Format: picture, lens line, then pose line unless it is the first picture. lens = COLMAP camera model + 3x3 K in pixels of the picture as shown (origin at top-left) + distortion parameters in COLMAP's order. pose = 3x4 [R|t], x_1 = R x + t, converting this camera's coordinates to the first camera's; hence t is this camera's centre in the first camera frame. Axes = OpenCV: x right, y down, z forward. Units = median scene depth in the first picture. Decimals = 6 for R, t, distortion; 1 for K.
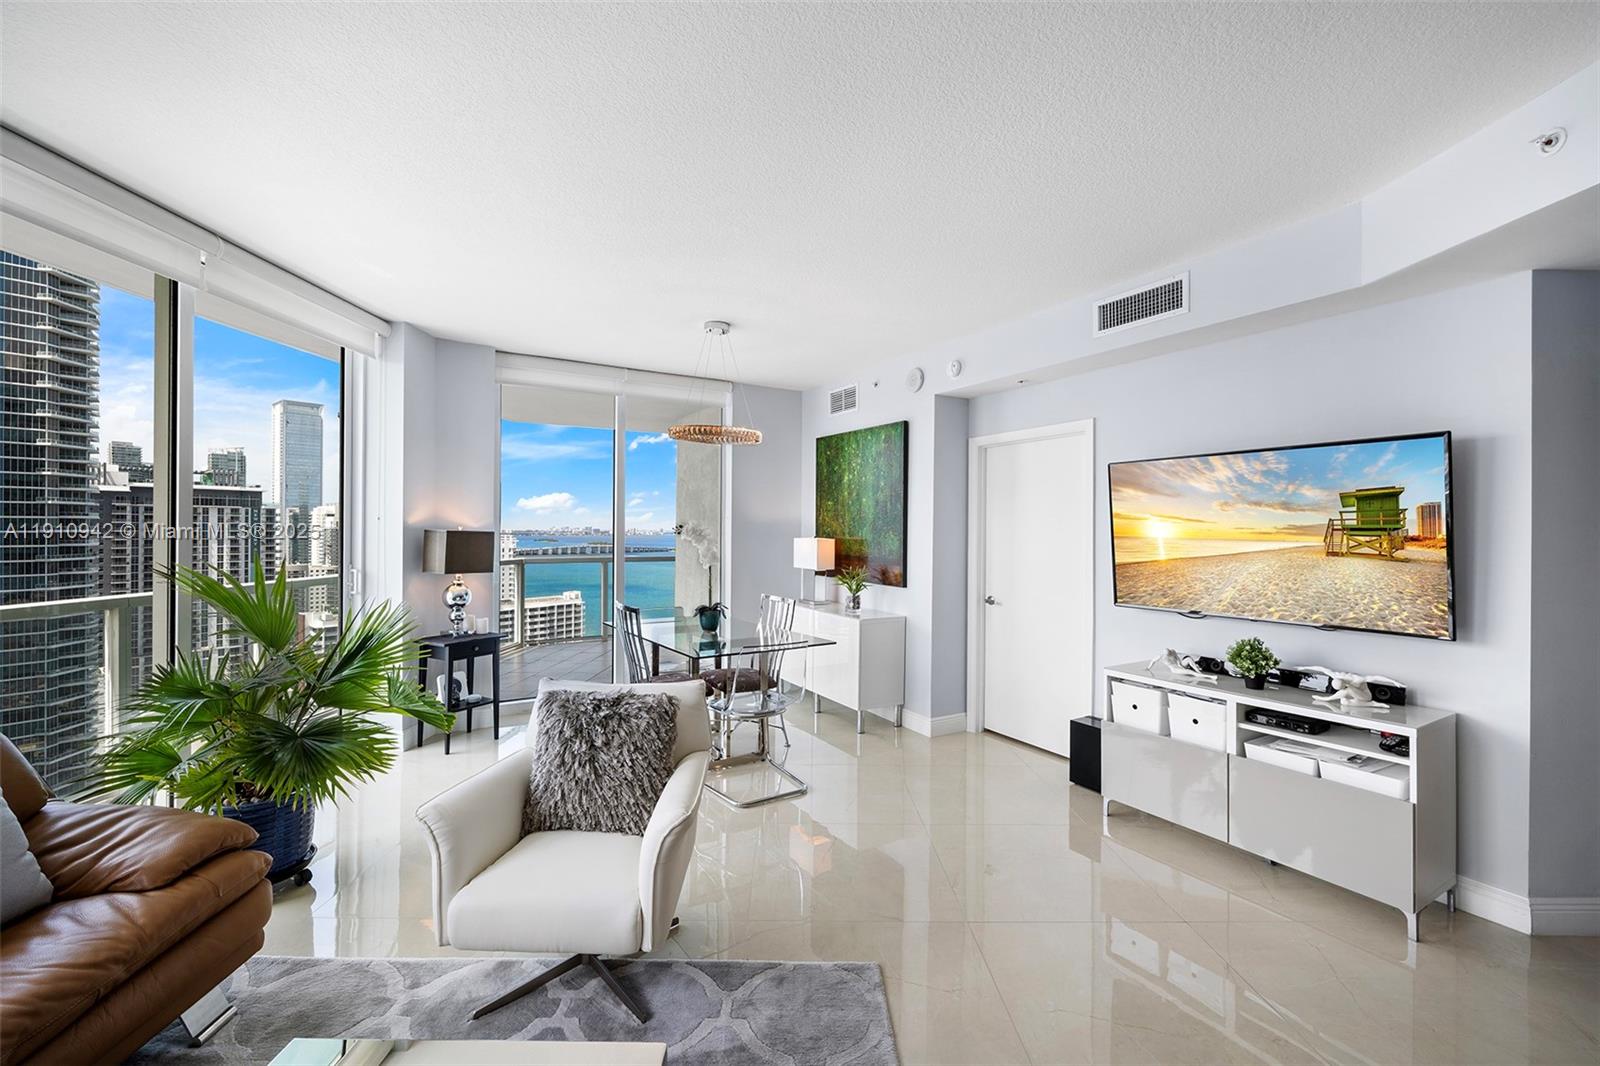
lens RADIAL K [[655.9, 0, 794.2], [0, 655.9, 534.6], [0, 0, 1]] dist [0.012218, 0.001010]
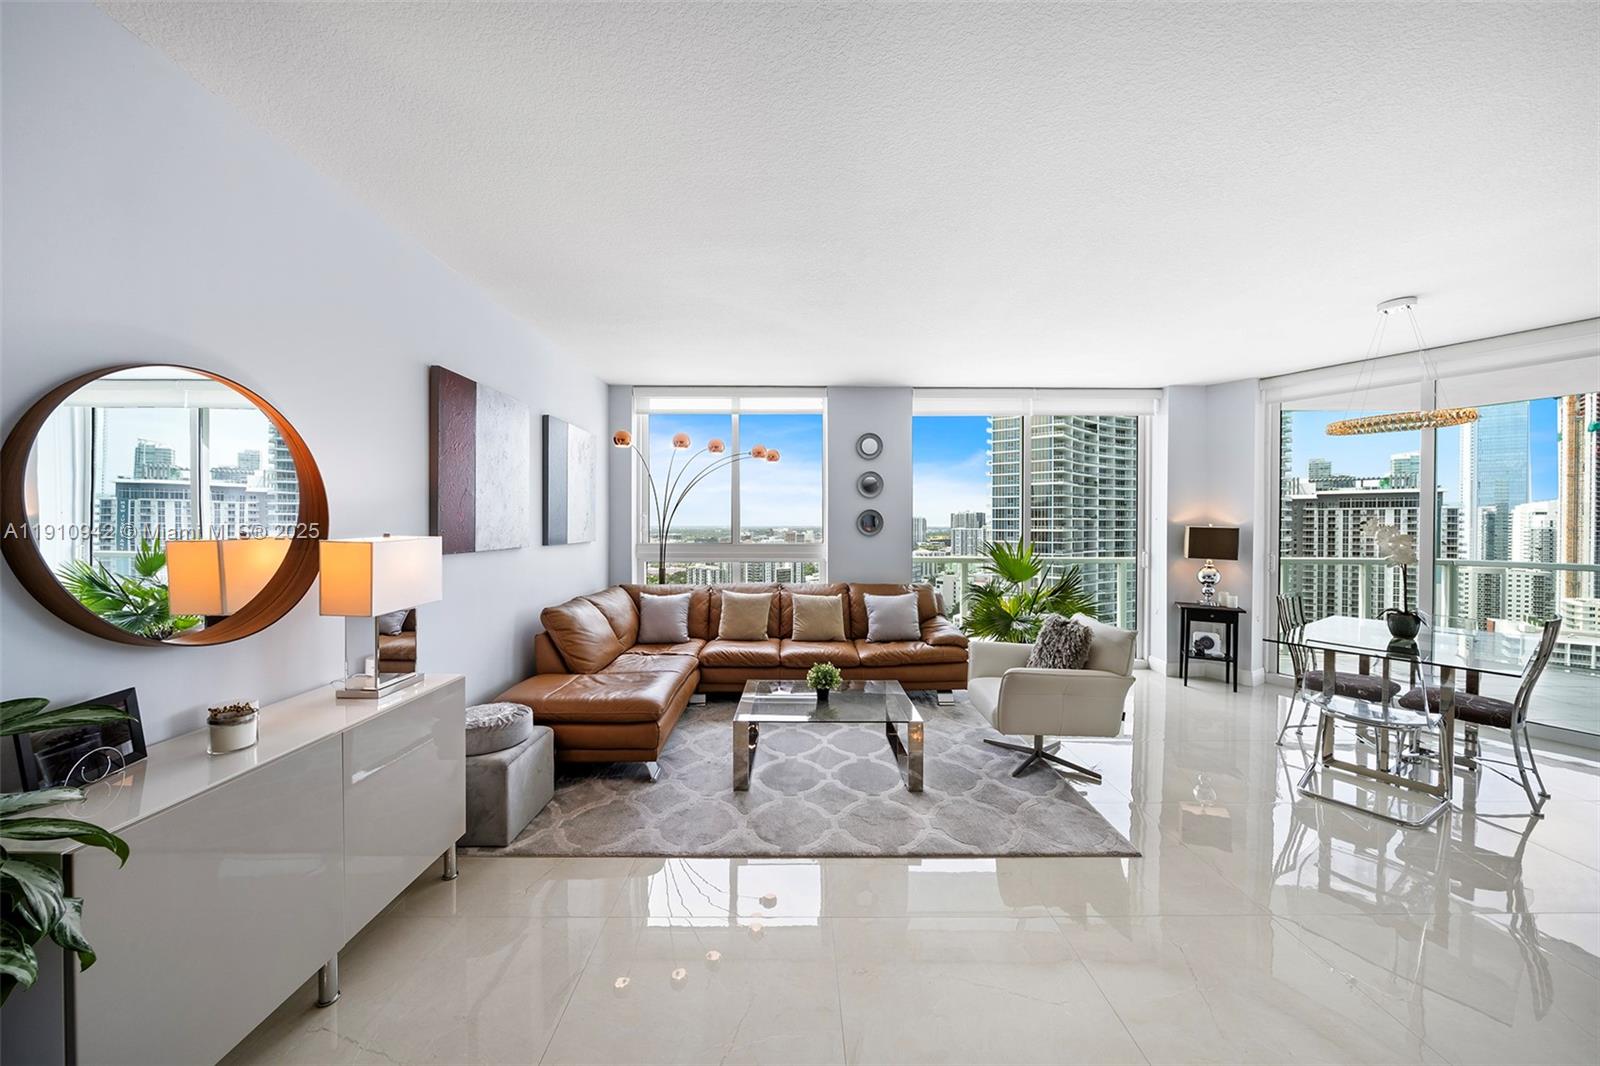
lens RADIAL K [[563.1, 0, 802.2], [0, 563.1, 527.4], [0, 0, 1]] dist [0.007193, -0.000823]
pose [[0.027992, -0.000457, -0.999608, 0.554414], [-0.010692, 0.999943, -0.000756, 0.003805], [0.999551, 0.010709, 0.027985, 0.123129]]
